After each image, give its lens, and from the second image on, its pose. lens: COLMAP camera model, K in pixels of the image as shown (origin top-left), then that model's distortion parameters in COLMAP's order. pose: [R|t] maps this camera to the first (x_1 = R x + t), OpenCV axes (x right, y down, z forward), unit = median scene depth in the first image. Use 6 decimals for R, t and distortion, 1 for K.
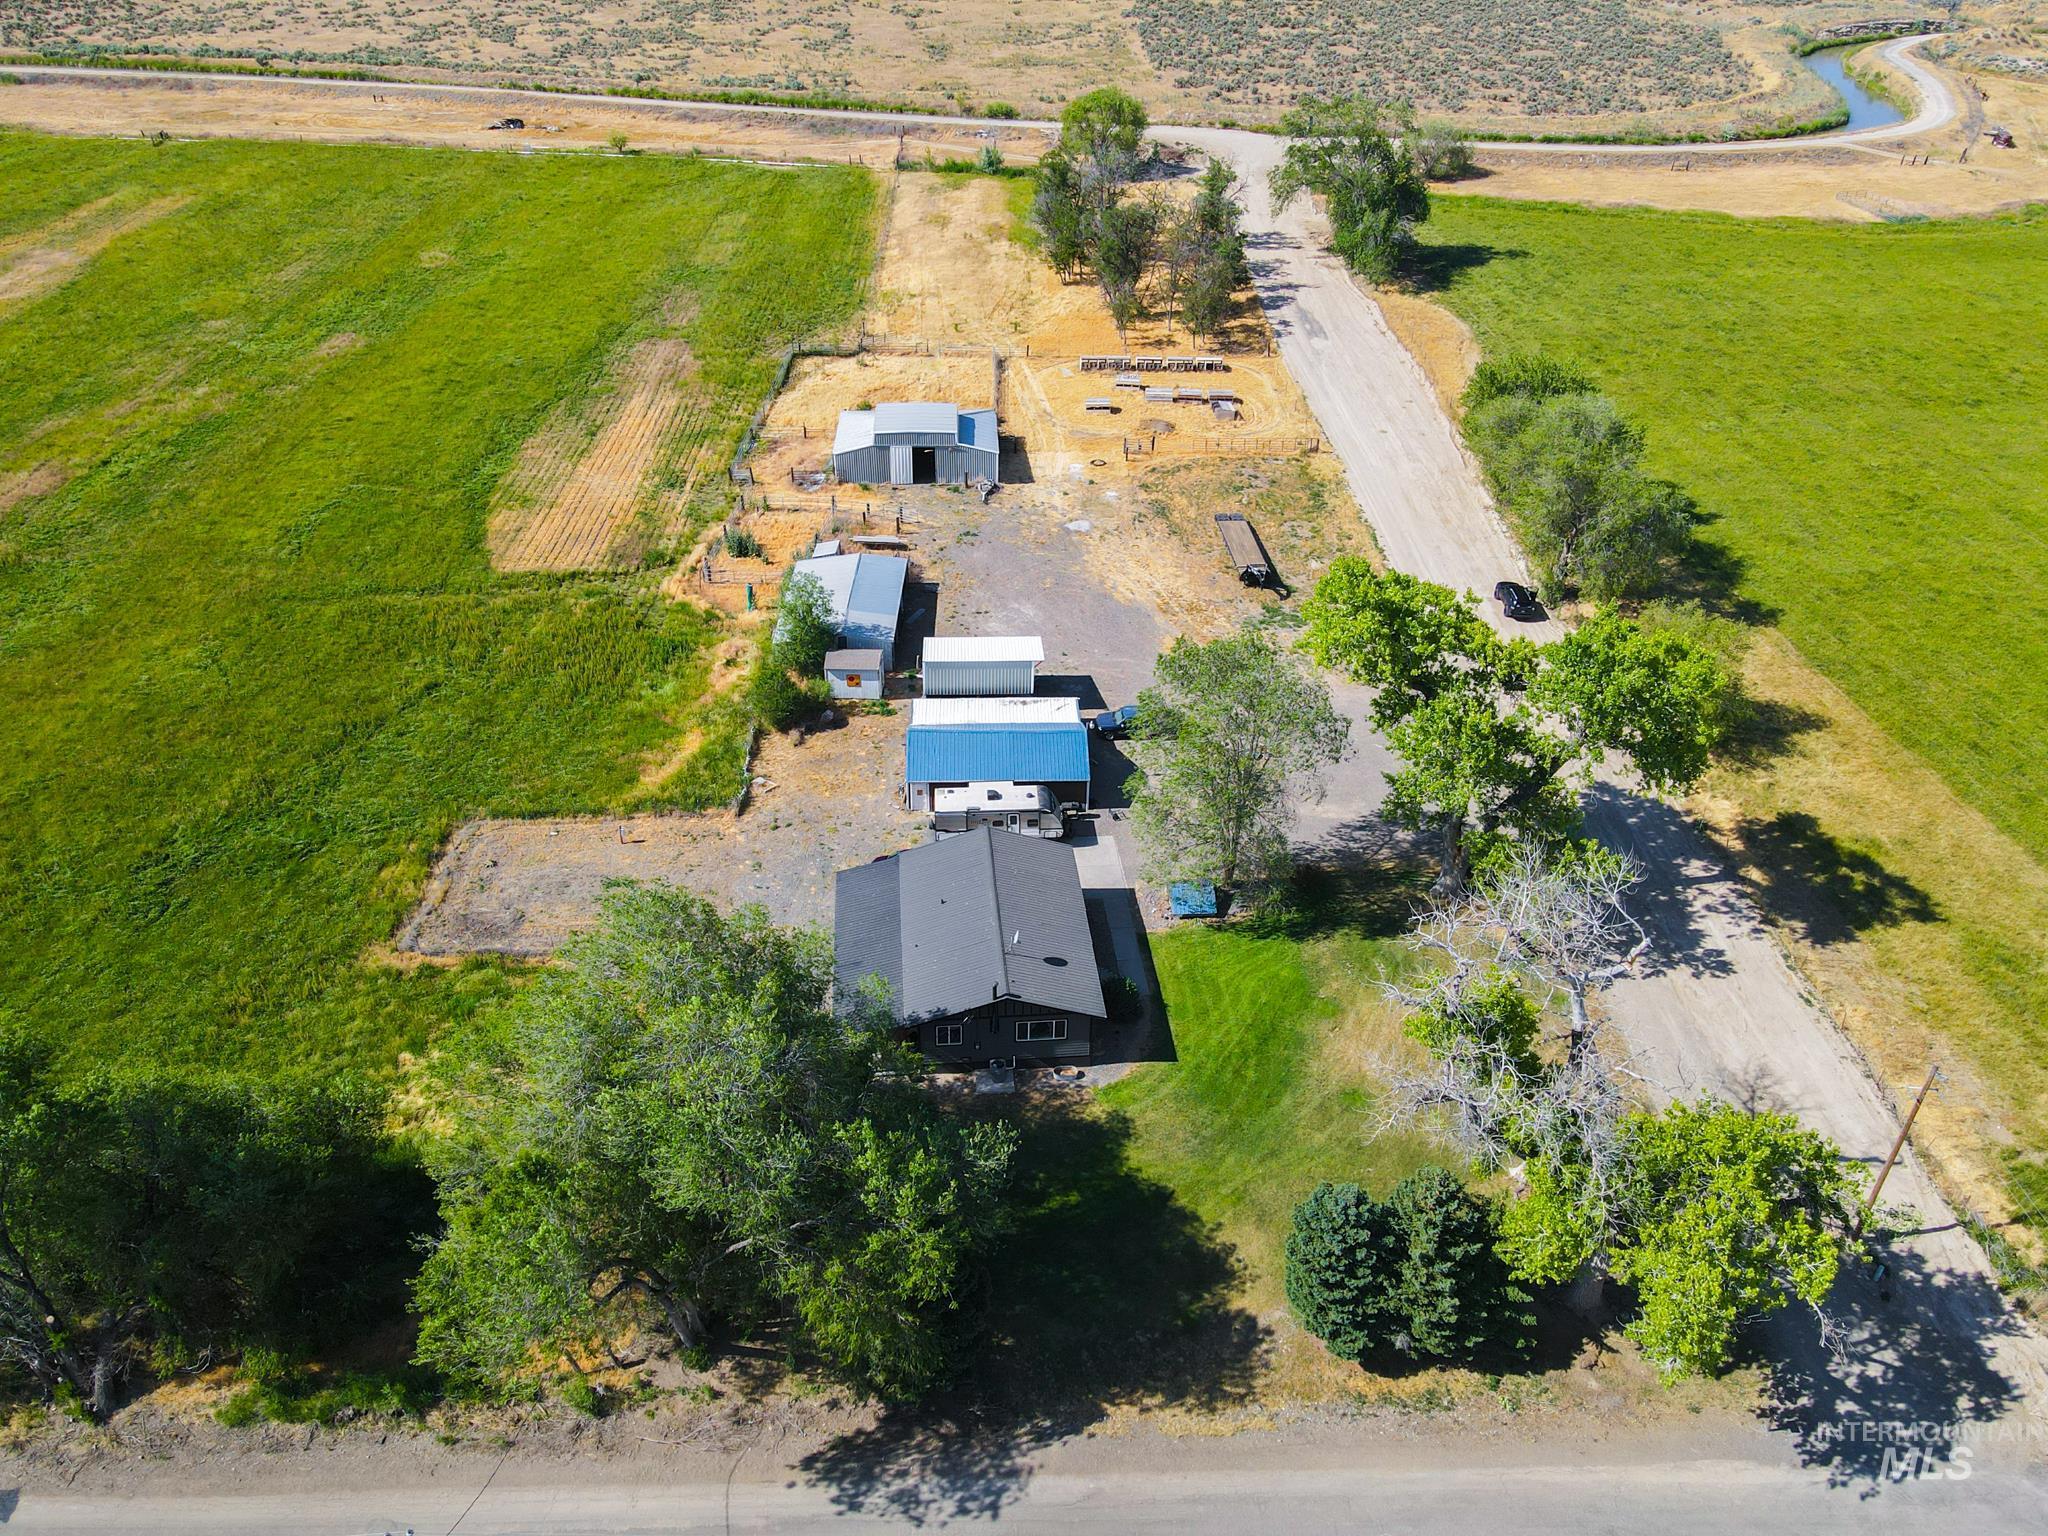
lens RADIAL K [[1498.6, 0, 1030.2], [0, 1498.6, 771.1], [0, 0, 1]] dist [-0.004404, 0.036408]
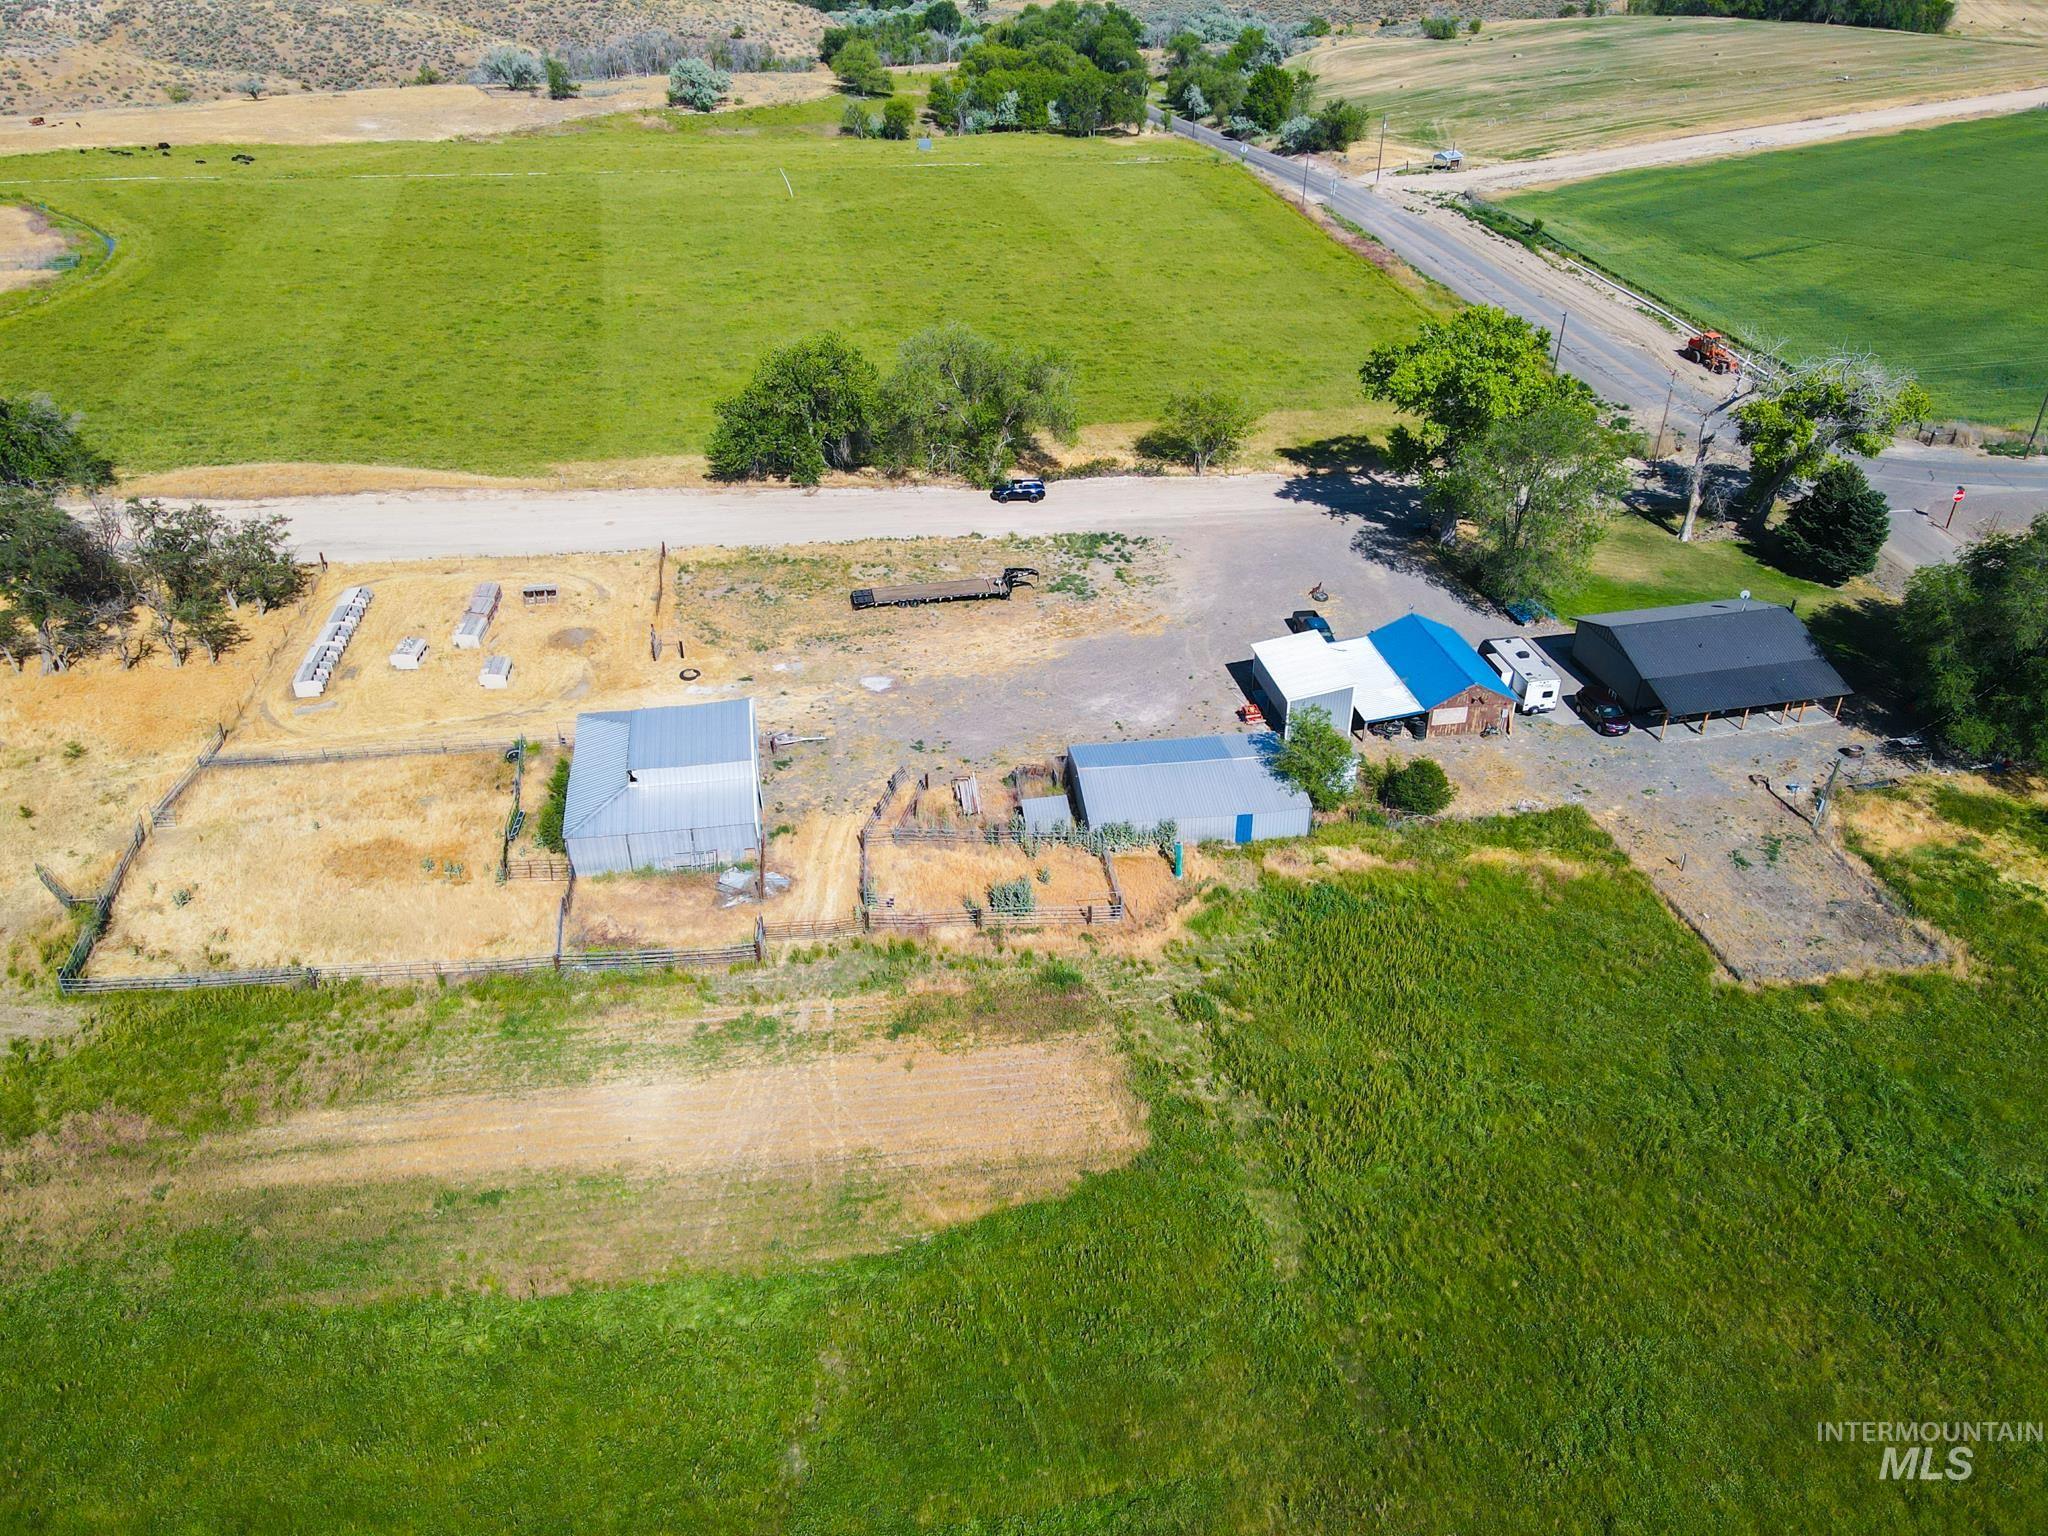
lens RADIAL K [[1498.6, 0, 1030.2], [0, 1498.6, 771.1], [0, 0, 1]] dist [-0.004404, 0.036408]
pose [[-0.129590, -0.539476, 0.831969, -0.536973], [0.536600, 0.667412, 0.516355, -0.395740], [-0.833827, 0.513349, 0.202993, 0.599861]]
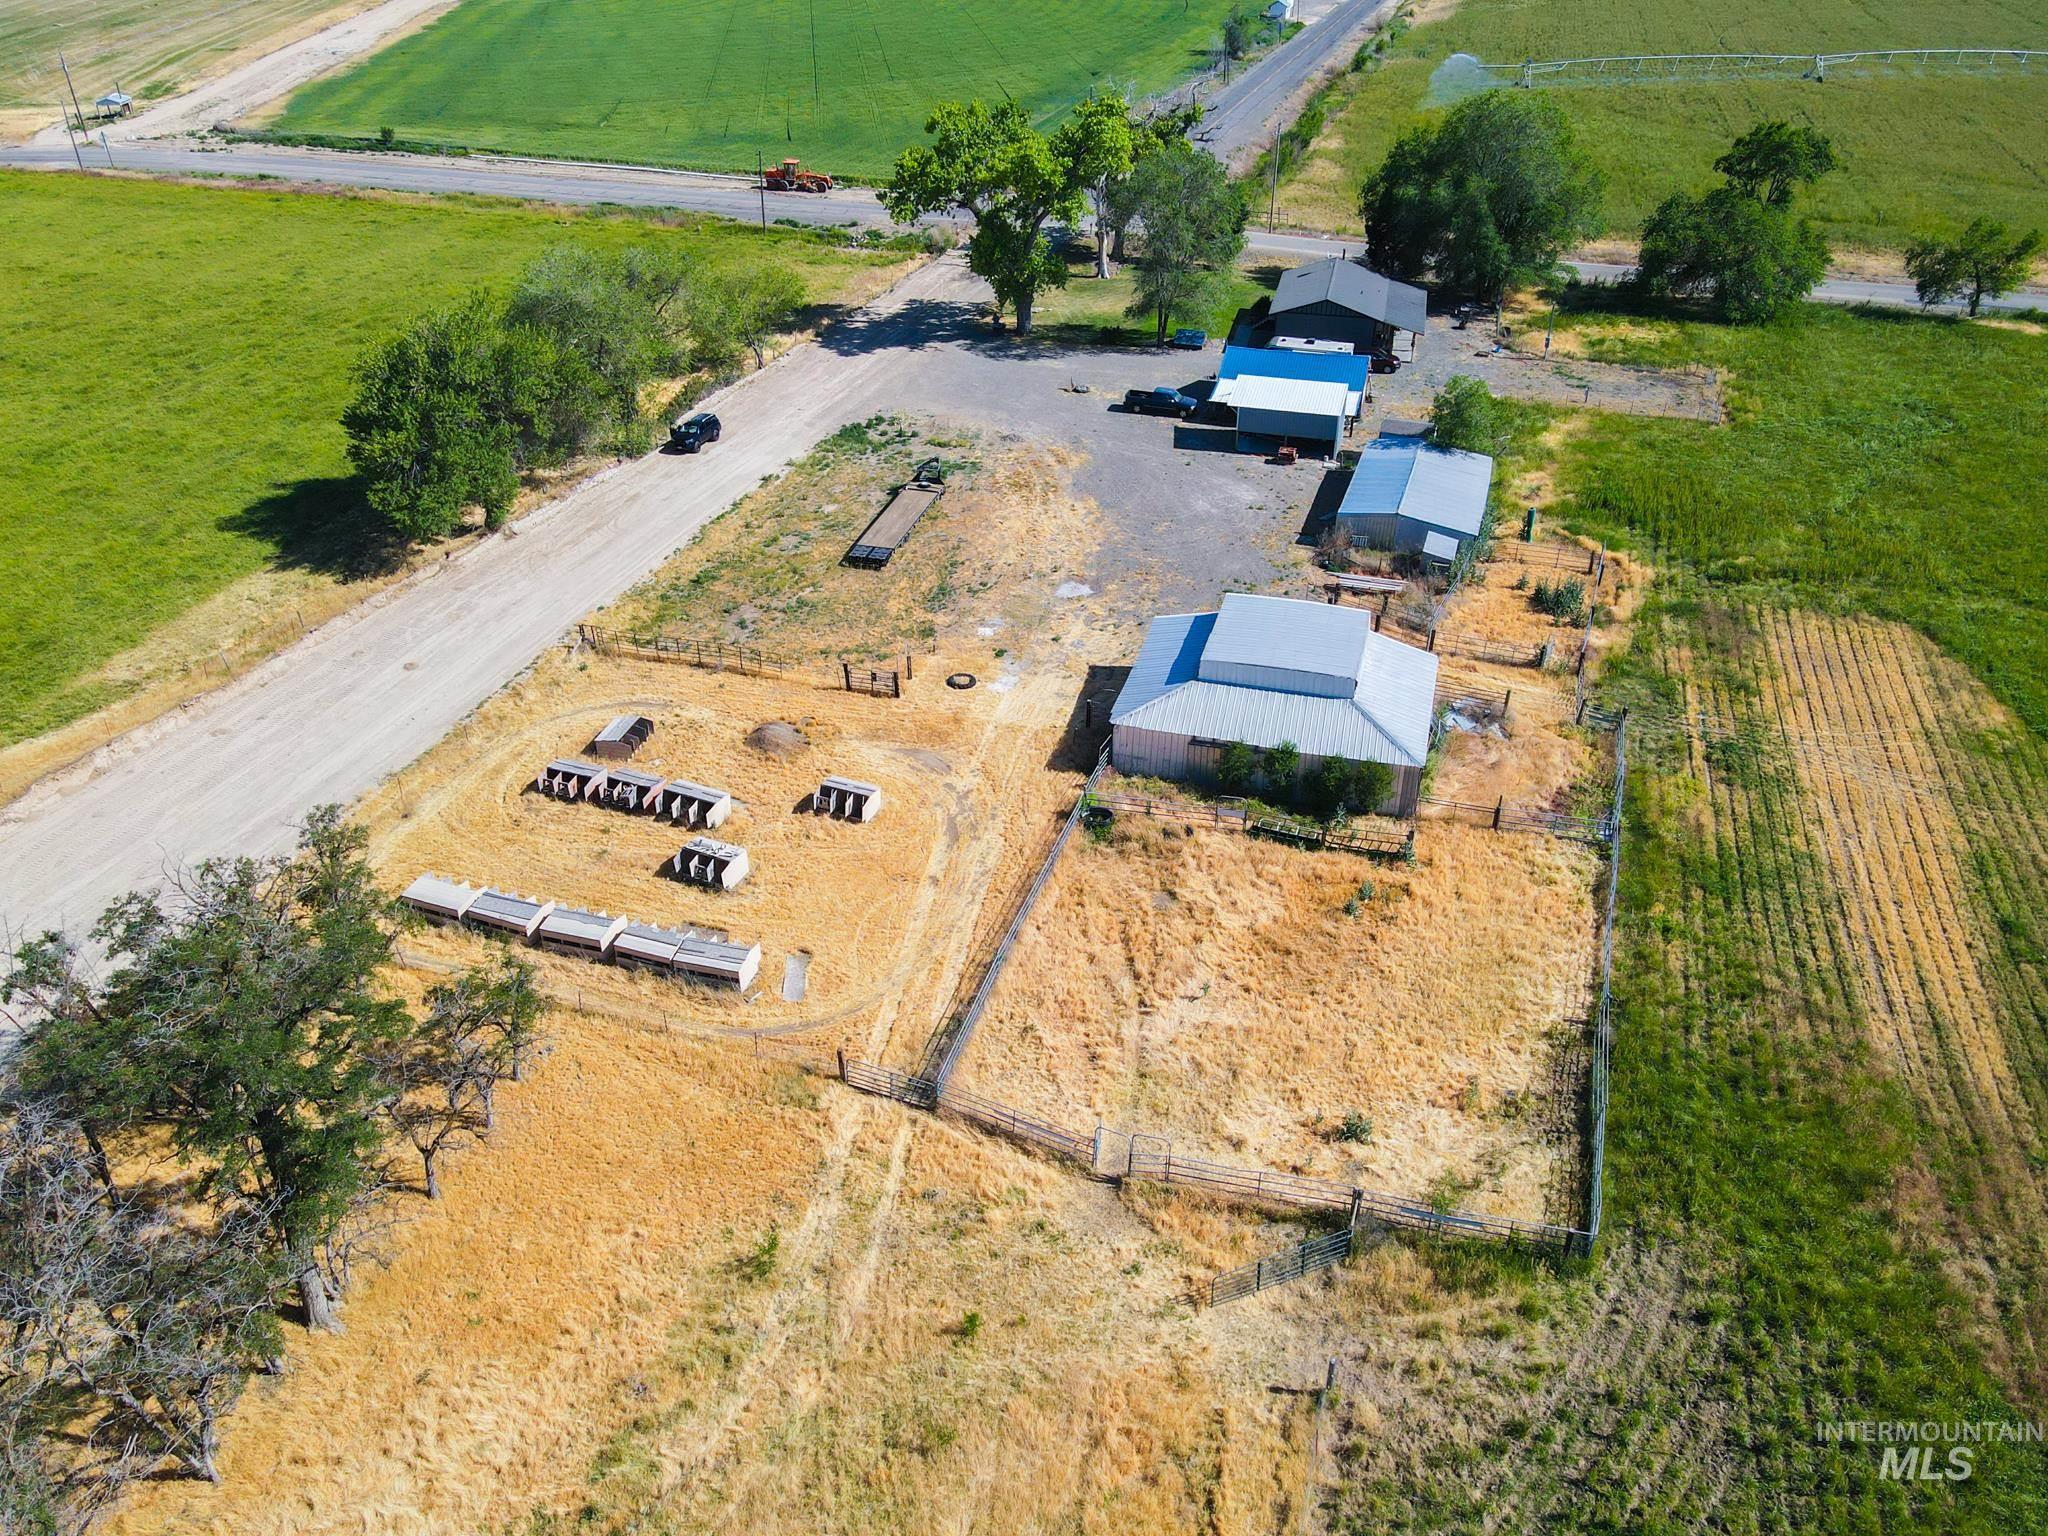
lens RADIAL K [[1498.6, 0, 1030.2], [0, 1498.6, 771.1], [0, 0, 1]] dist [-0.004404, 0.036408]
pose [[-0.948297, -0.184472, 0.258270, -0.110698], [0.160481, 0.423361, 0.891634, -0.577113], [-0.273823, 0.886981, -0.371867, 1.025588]]
